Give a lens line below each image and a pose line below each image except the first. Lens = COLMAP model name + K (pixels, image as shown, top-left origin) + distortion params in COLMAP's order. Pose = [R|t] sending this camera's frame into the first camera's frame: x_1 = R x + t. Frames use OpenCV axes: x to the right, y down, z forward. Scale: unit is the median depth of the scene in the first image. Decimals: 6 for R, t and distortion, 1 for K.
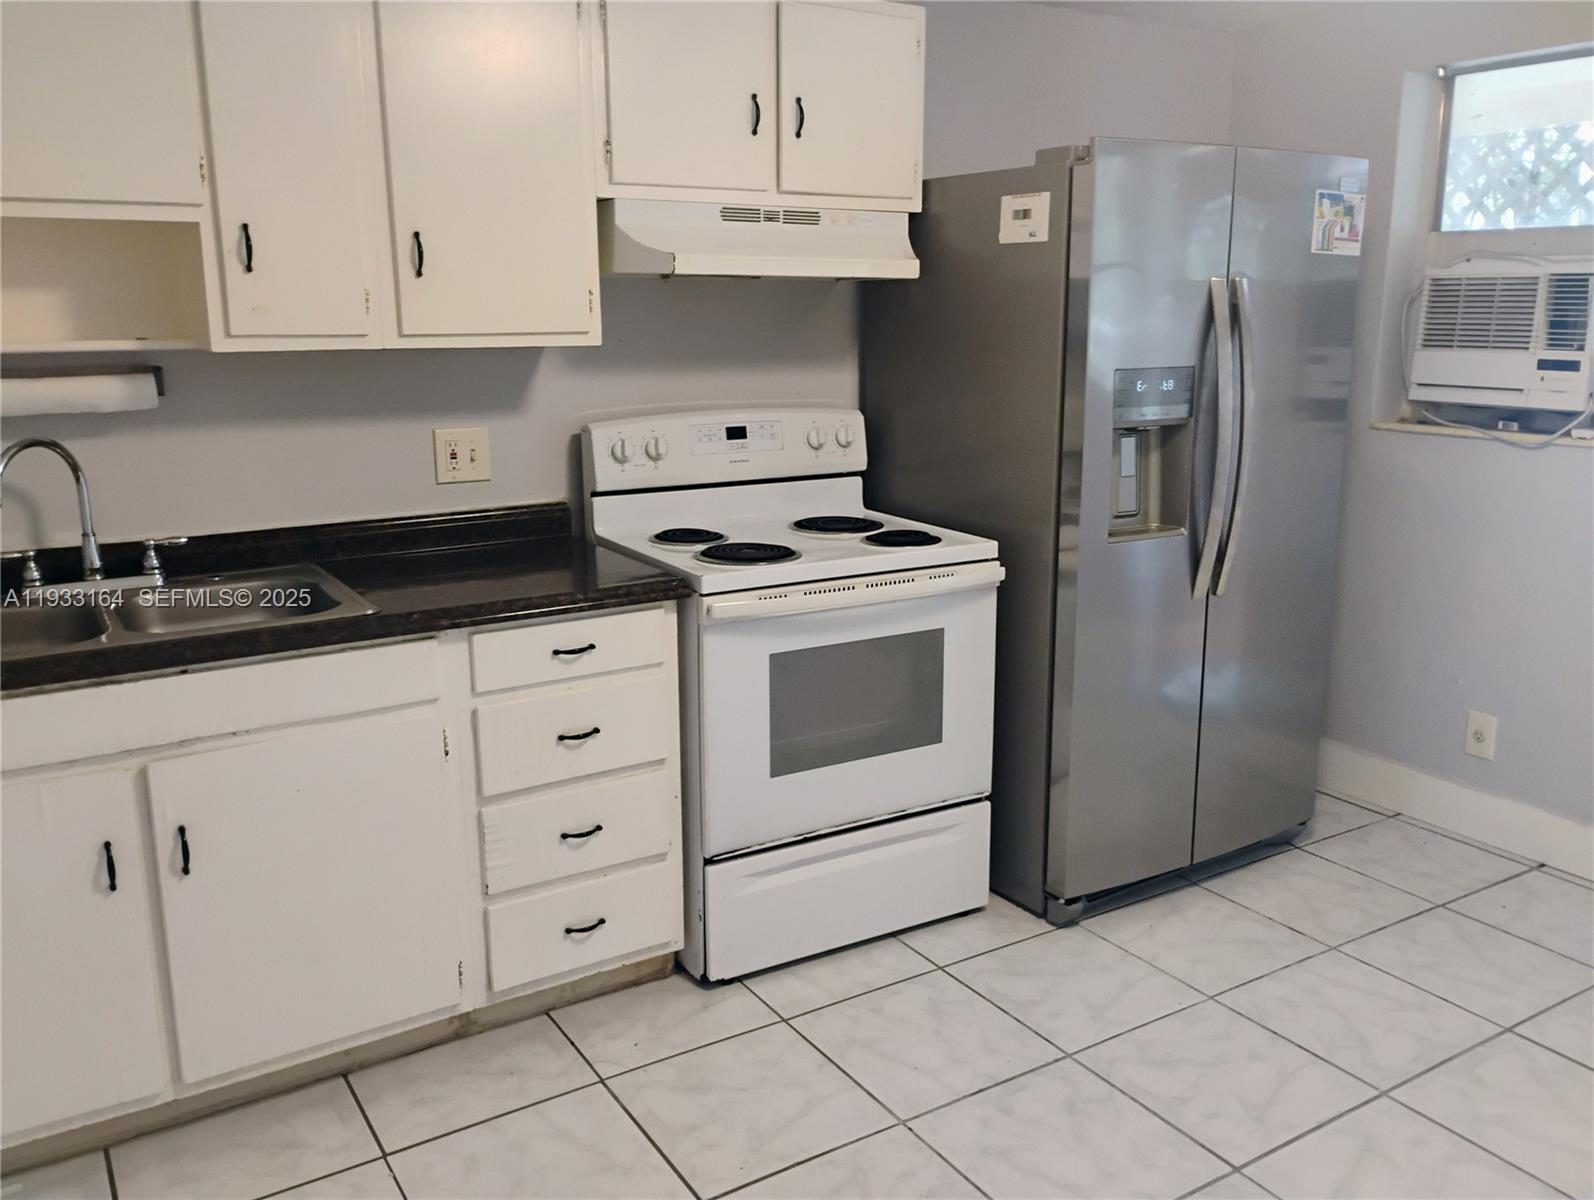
lens RADIAL K [[1315.8, 0, 790.7], [0, 1315.8, 586.3], [0, 0, 1]] dist [0.057839, -0.064412]
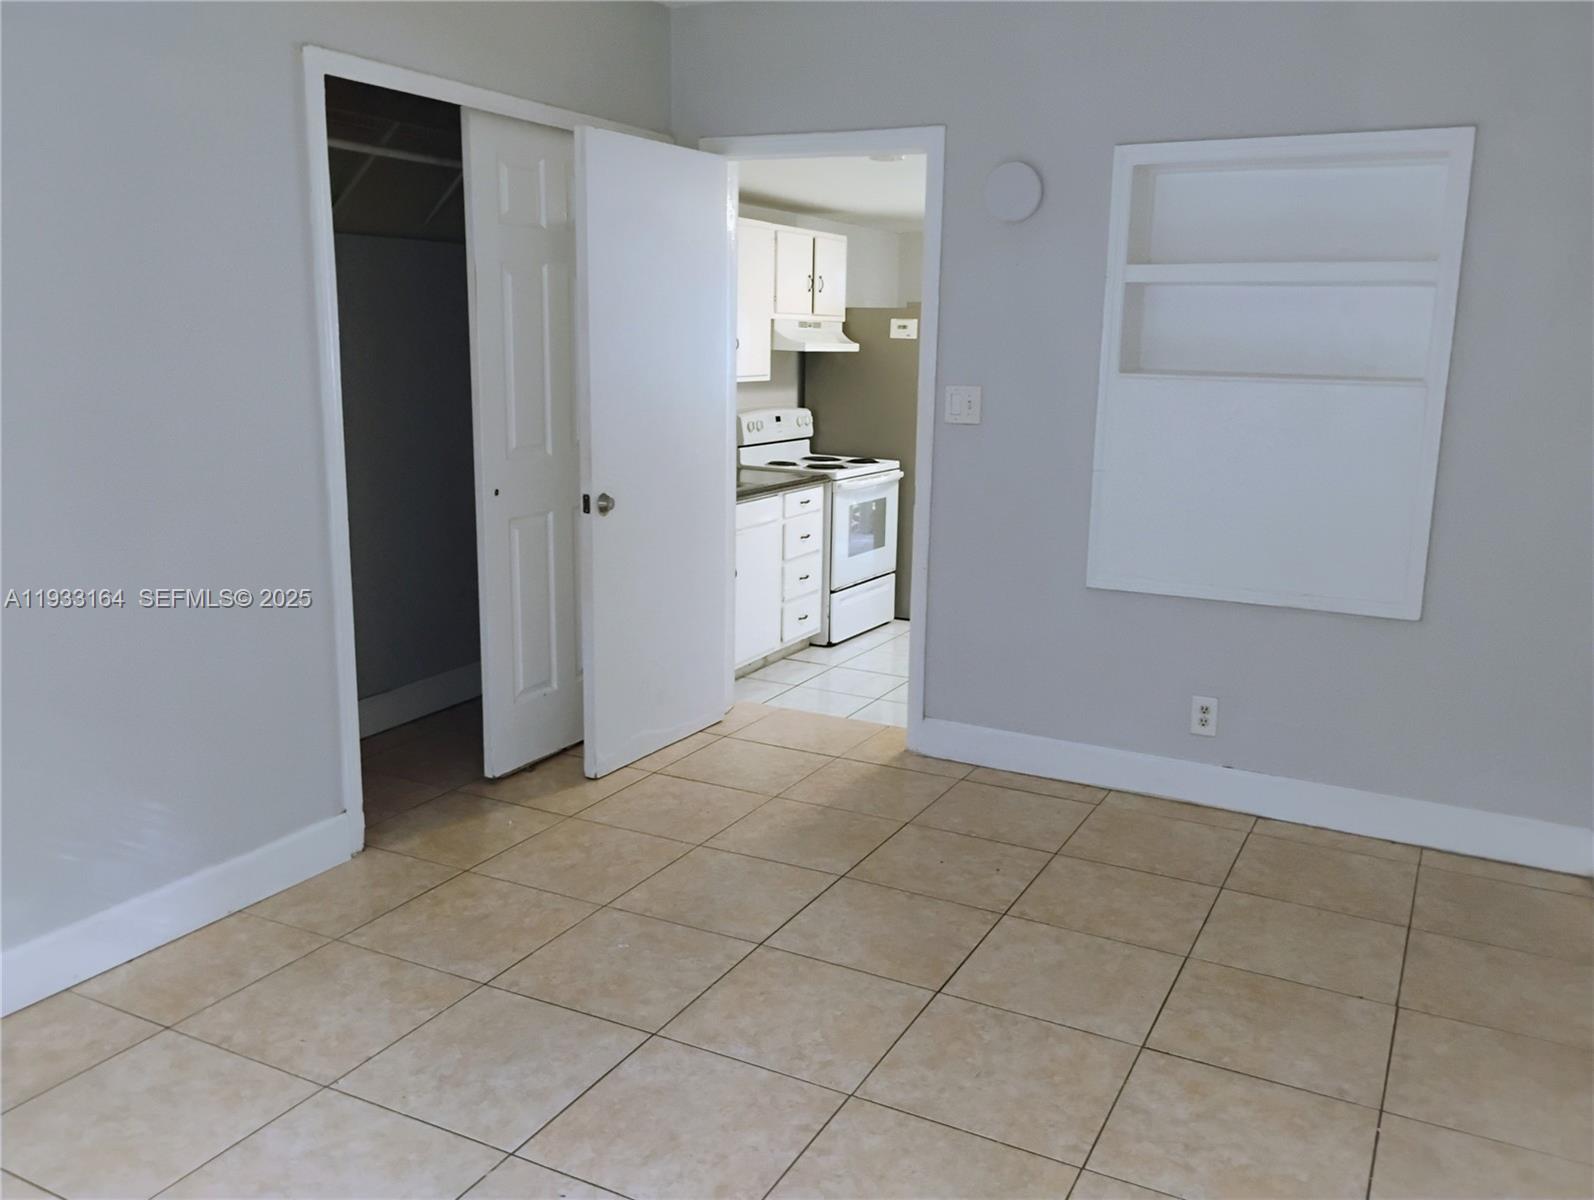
lens RADIAL K [[1315.8, 0, 799.5], [0, 1315.8, 591.5], [0, 0, 1]] dist [0.057839, -0.064412]
pose [[0.860562, -0.079021, 0.503179, -1.327790], [0.084921, 0.996324, 0.011231, 0.173490], [-0.502217, 0.033065, 0.864109, -1.059043]]
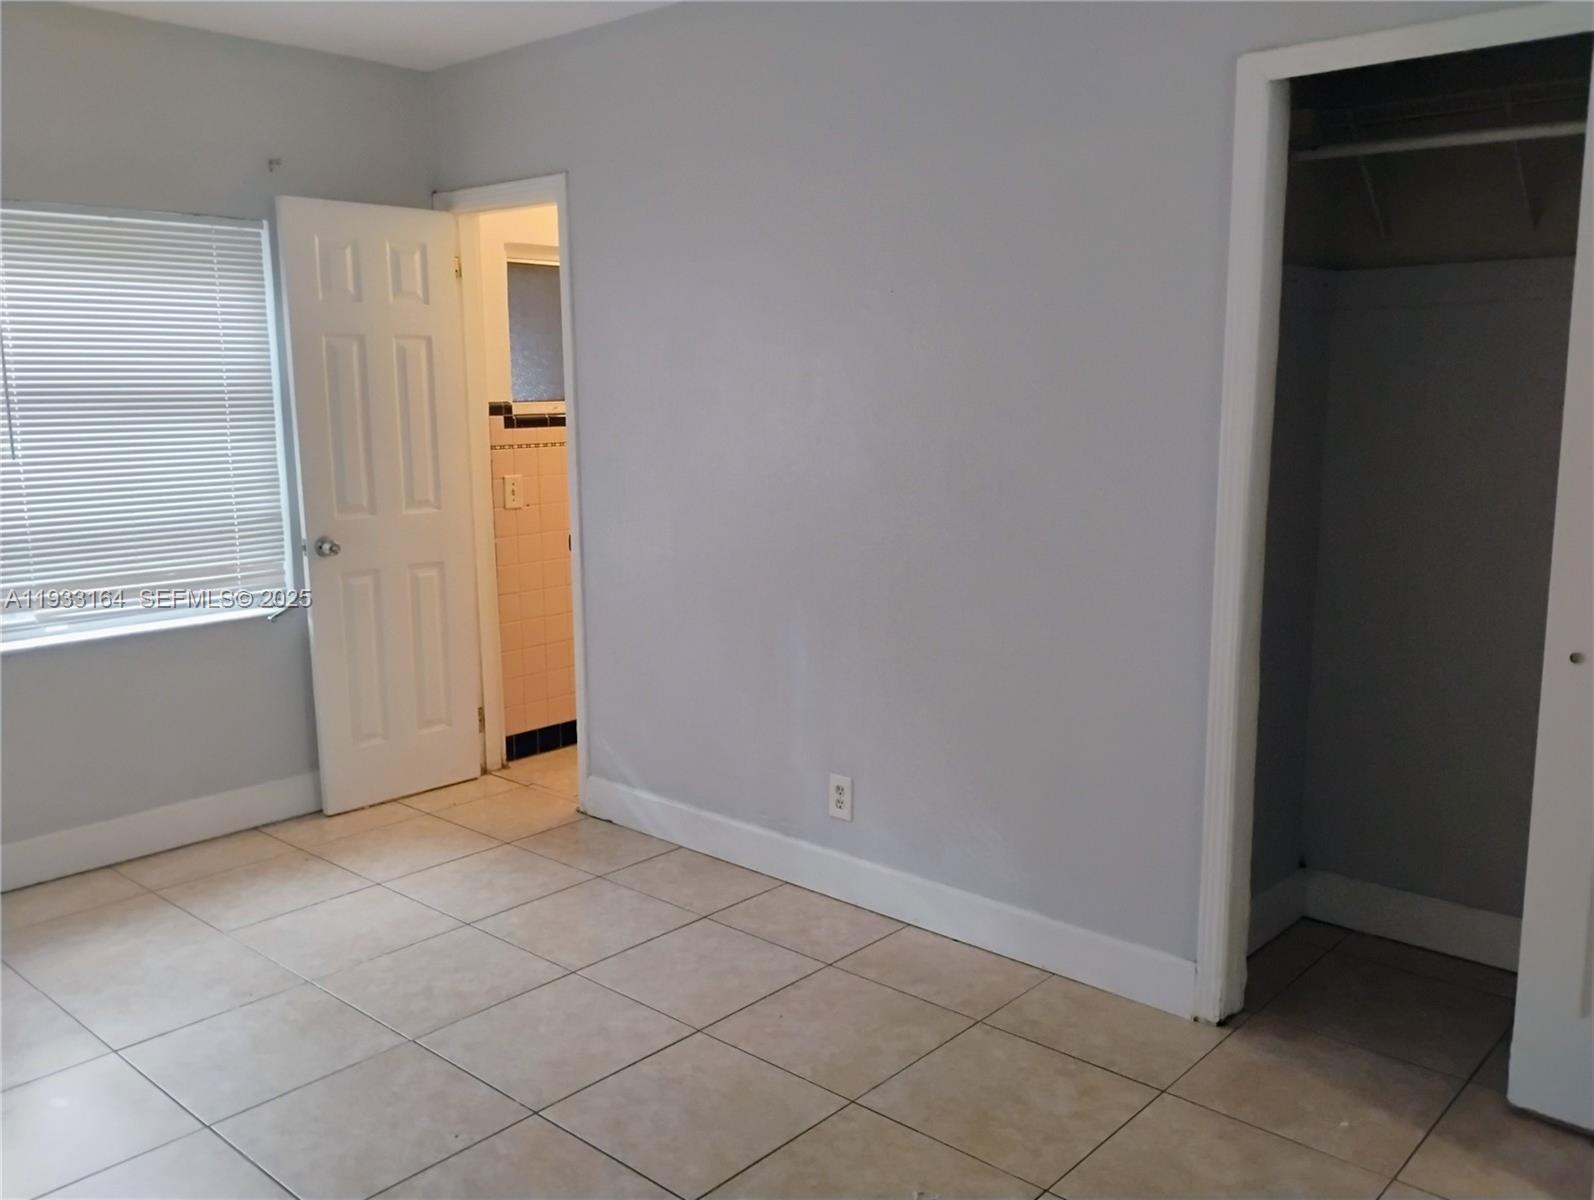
lens RADIAL K [[1315.8, 0, 803.5], [0, 1315.8, 592.2], [0, 0, 1]] dist [0.057839, -0.064412]
pose [[0.277568, 0.158530, -0.947536, -0.197995], [-0.198757, 0.974429, 0.104806, 0.021357], [0.939921, 0.159239, 0.301979, -0.397566]]
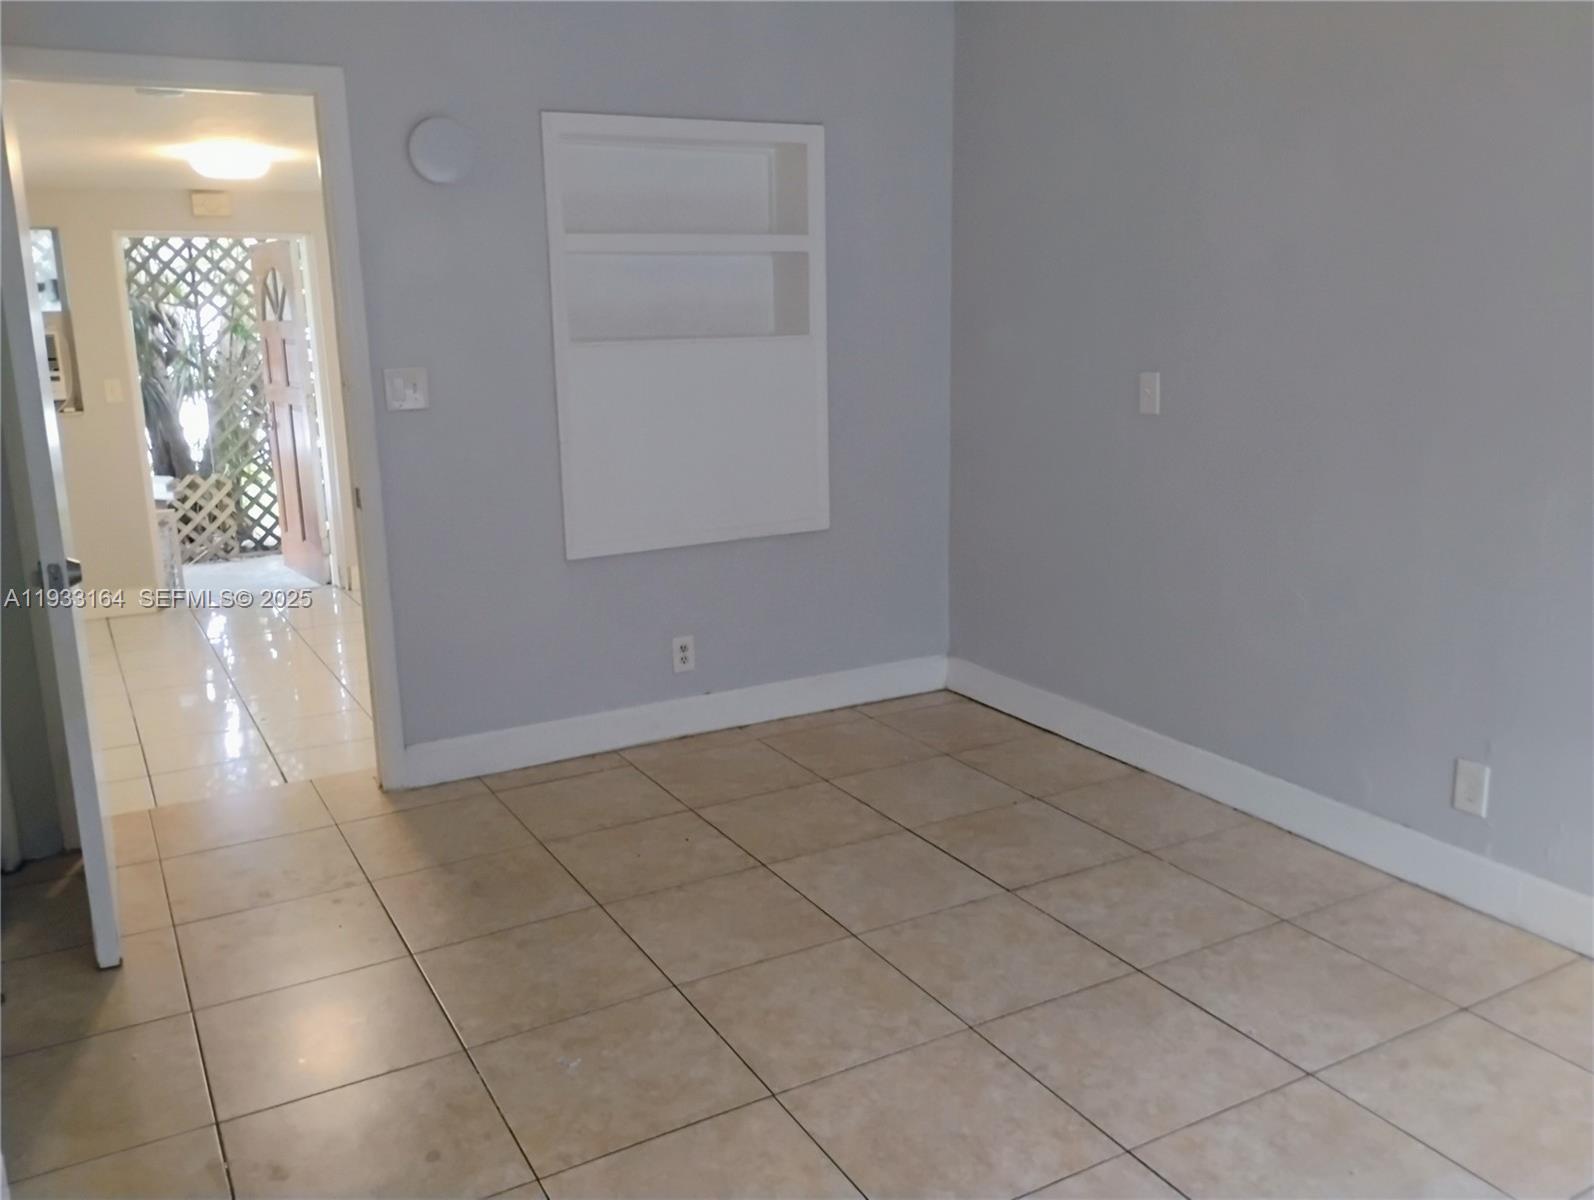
lens RADIAL K [[1315.8, 0, 809.4], [0, 1315.8, 592.3], [0, 0, 1]] dist [0.057839, -0.064412]
pose [[0.044642, -0.213385, 0.975948, -1.737229], [0.229352, 0.953017, 0.197880, 0.016168], [-0.972319, 0.215002, 0.091484, -0.323505]]
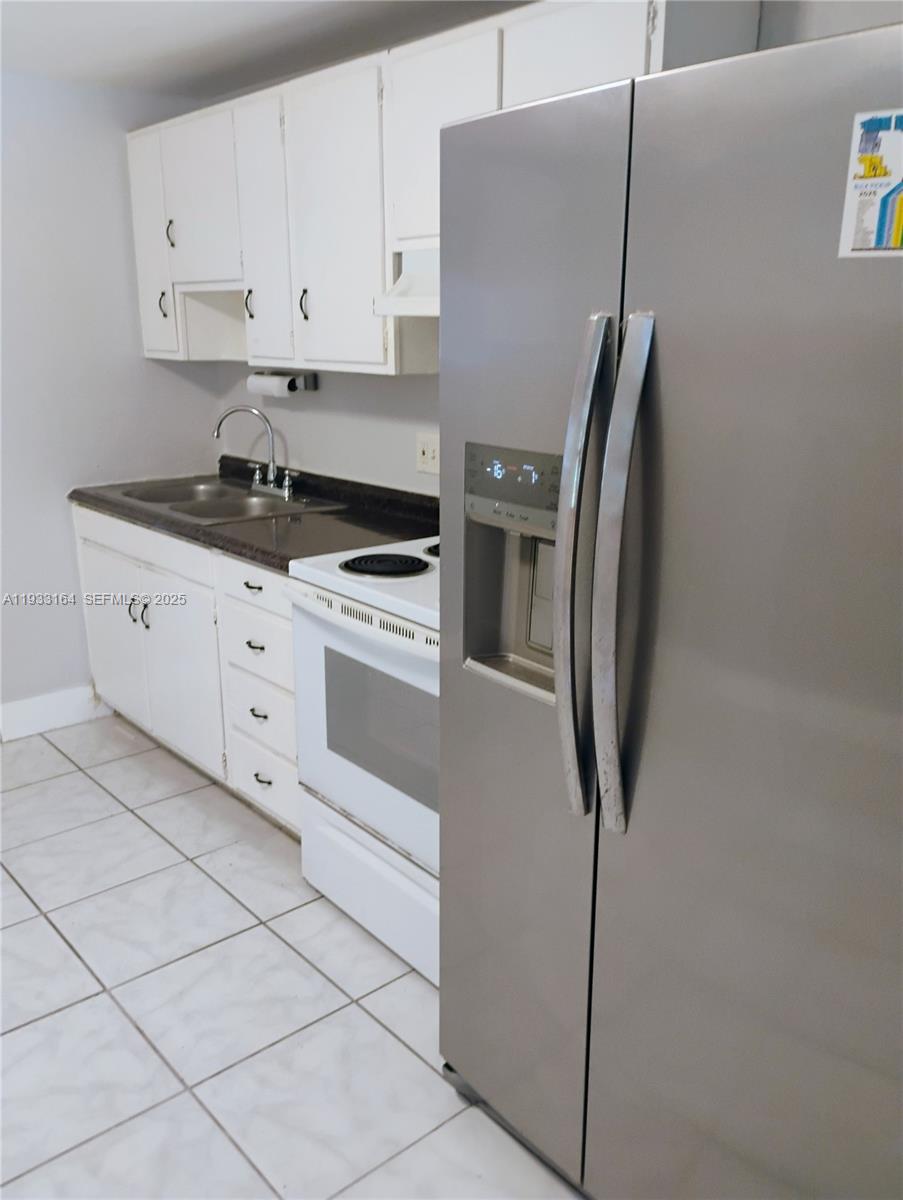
lens RADIAL K [[990.6, 0, 456.3], [0, 990.6, 606.9], [0, 0, 1]] dist [0.057839, -0.064412]
pose [[0.157533, 0.272099, -0.949287, 0.785880], [-0.213473, 0.947944, 0.236288, -0.203285], [0.964164, 0.165424, 0.207418, 0.875950]]
